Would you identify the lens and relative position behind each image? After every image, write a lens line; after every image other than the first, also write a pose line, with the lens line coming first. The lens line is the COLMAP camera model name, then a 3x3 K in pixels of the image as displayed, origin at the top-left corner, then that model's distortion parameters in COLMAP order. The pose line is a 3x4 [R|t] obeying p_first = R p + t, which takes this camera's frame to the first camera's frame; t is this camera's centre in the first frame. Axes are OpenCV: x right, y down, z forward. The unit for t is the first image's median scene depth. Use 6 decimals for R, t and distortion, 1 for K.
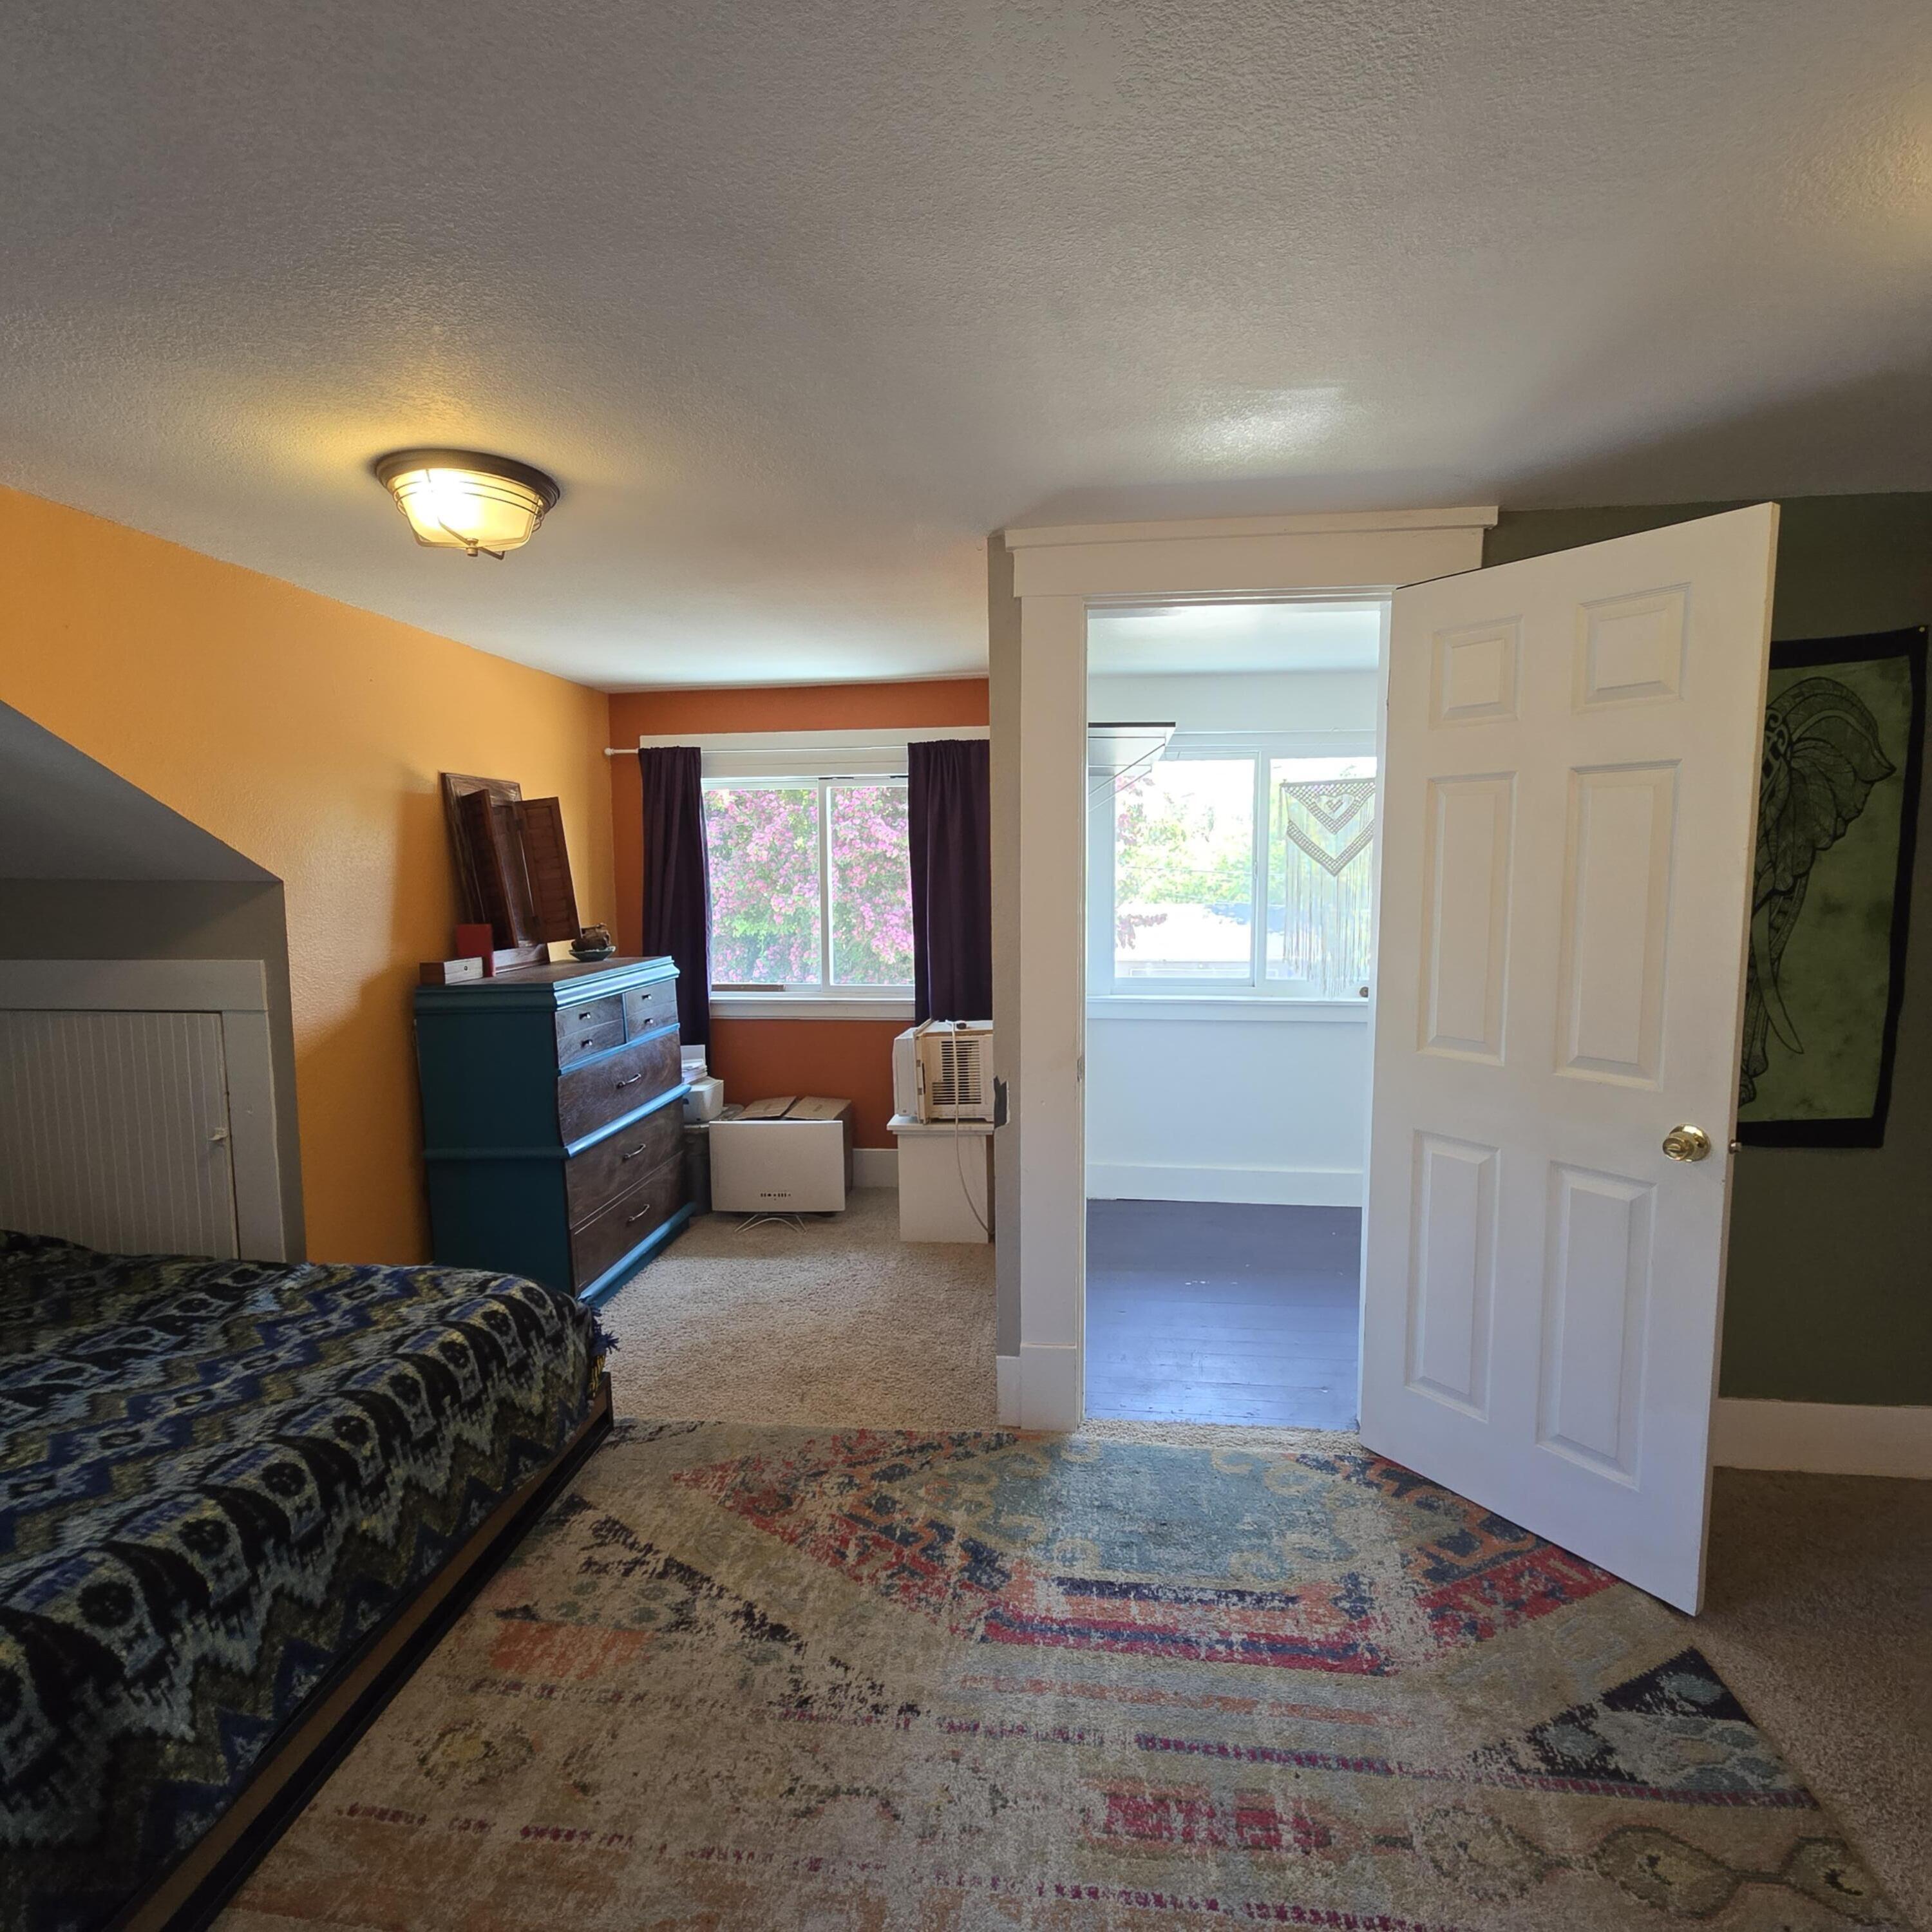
lens RADIAL K [[1041.1, 0, 963.7], [0, 1041.1, 955.8], [0, 0, 1]] dist [0.002167, -0.000937]
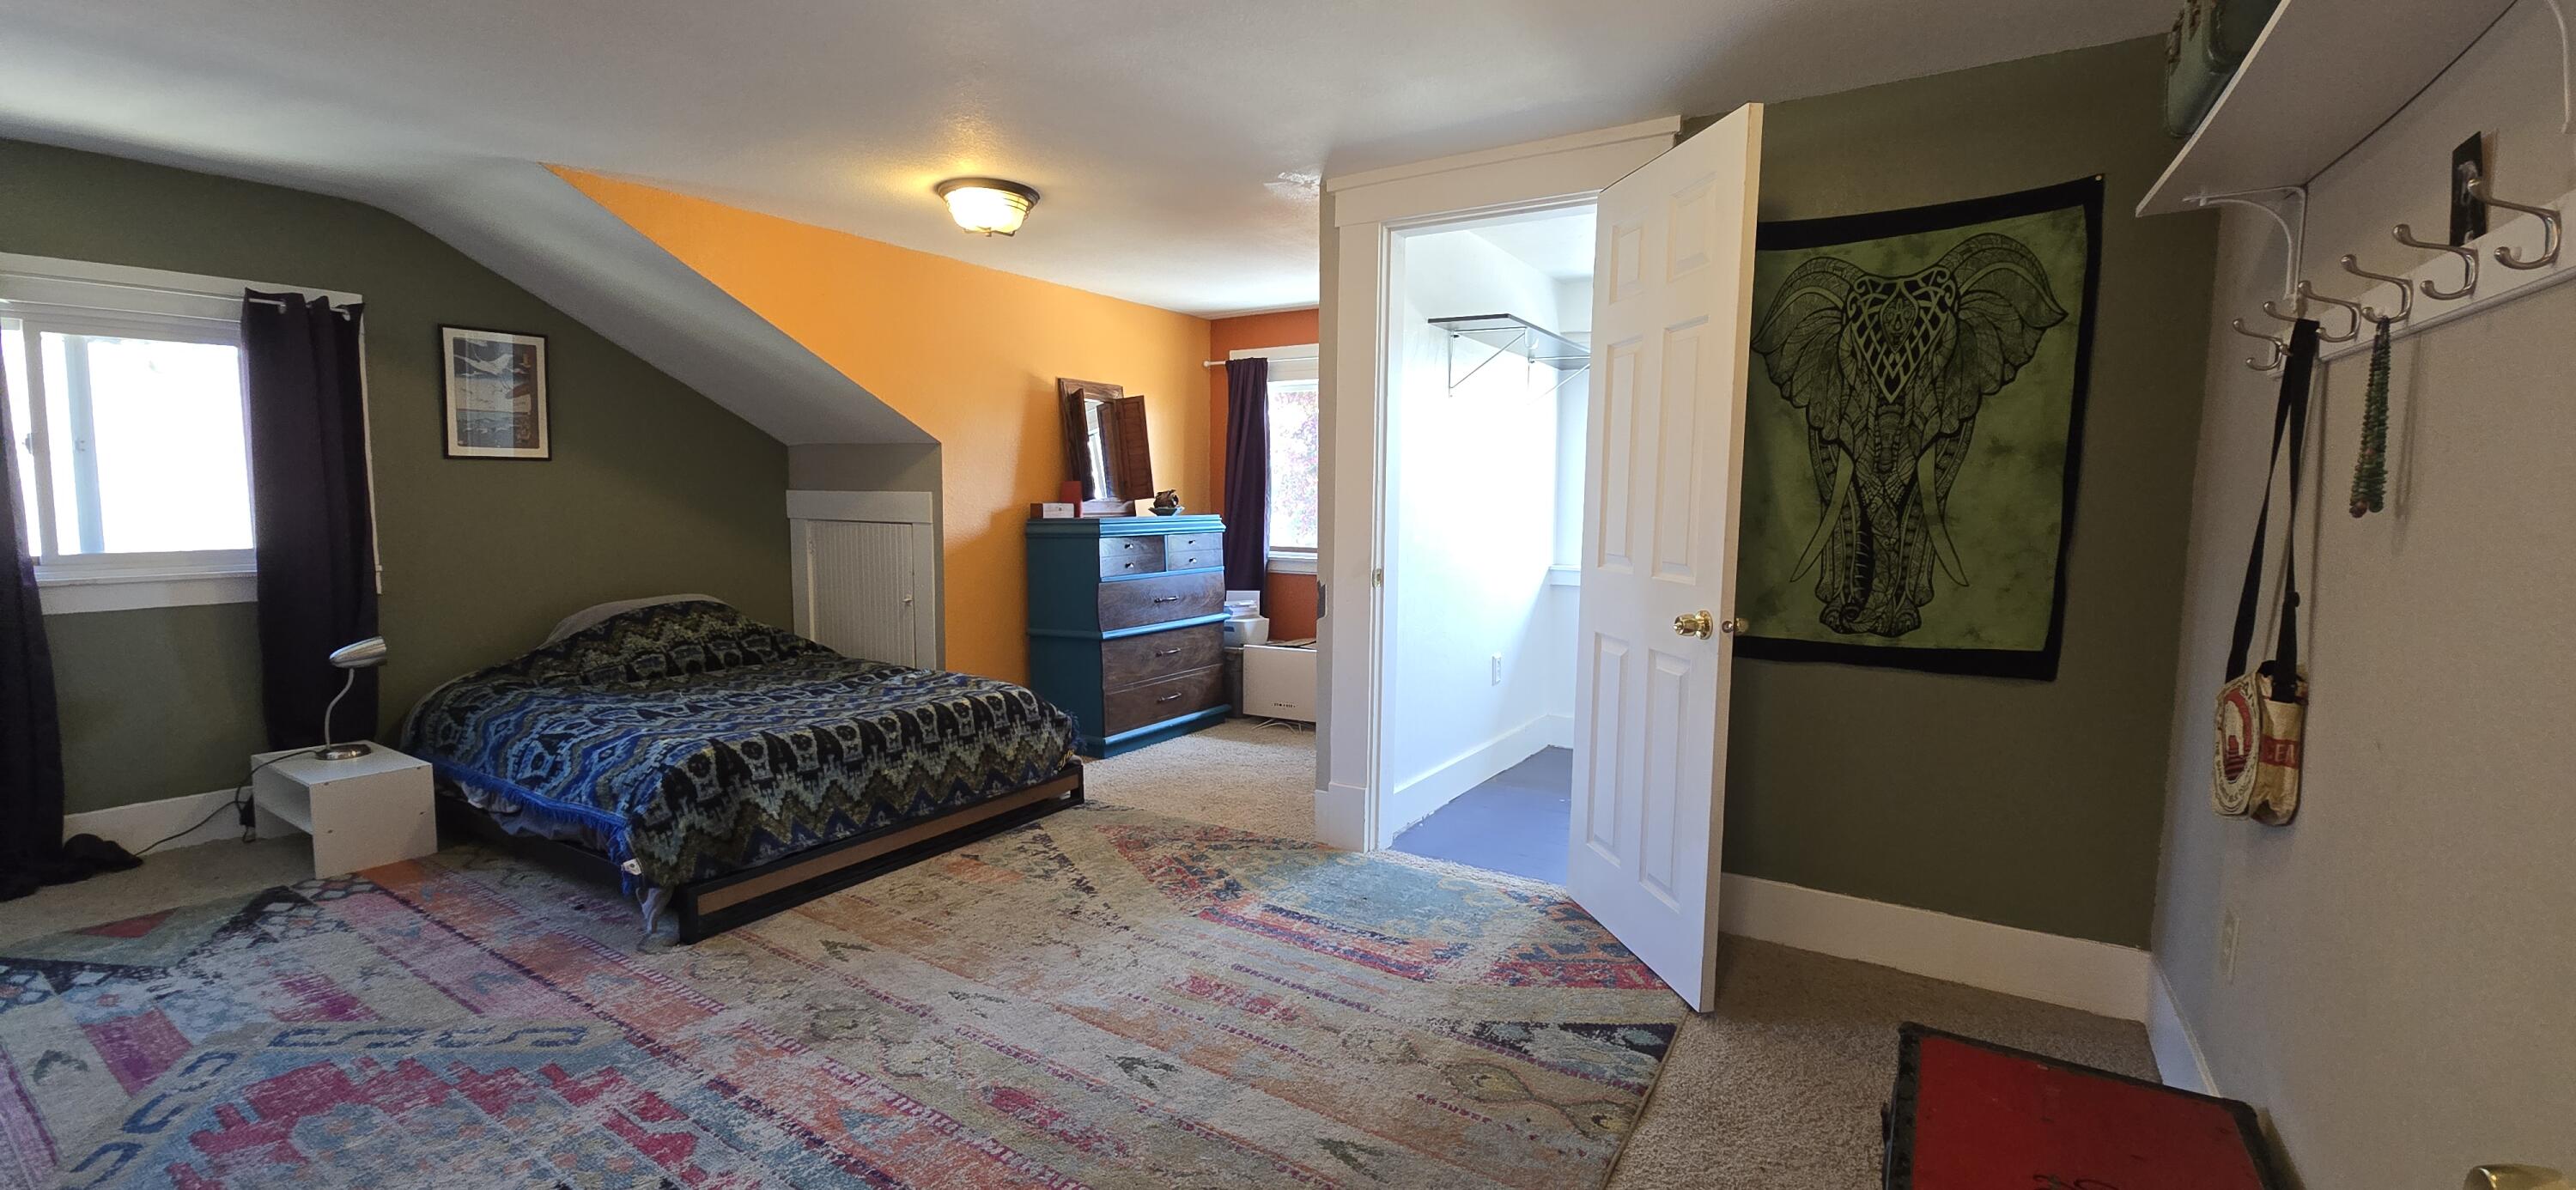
lens RADIAL K [[1041.2, 0, 1272.0], [0, 1041.2, 585.8], [0, 0, 1]] dist [0.003969, -0.004979]
pose [[0.897411, 0.055392, -0.437704, 0.672141], [-0.054463, 0.998408, 0.014687, 0.123976], [0.437821, 0.010659, 0.898999, -0.294288]]
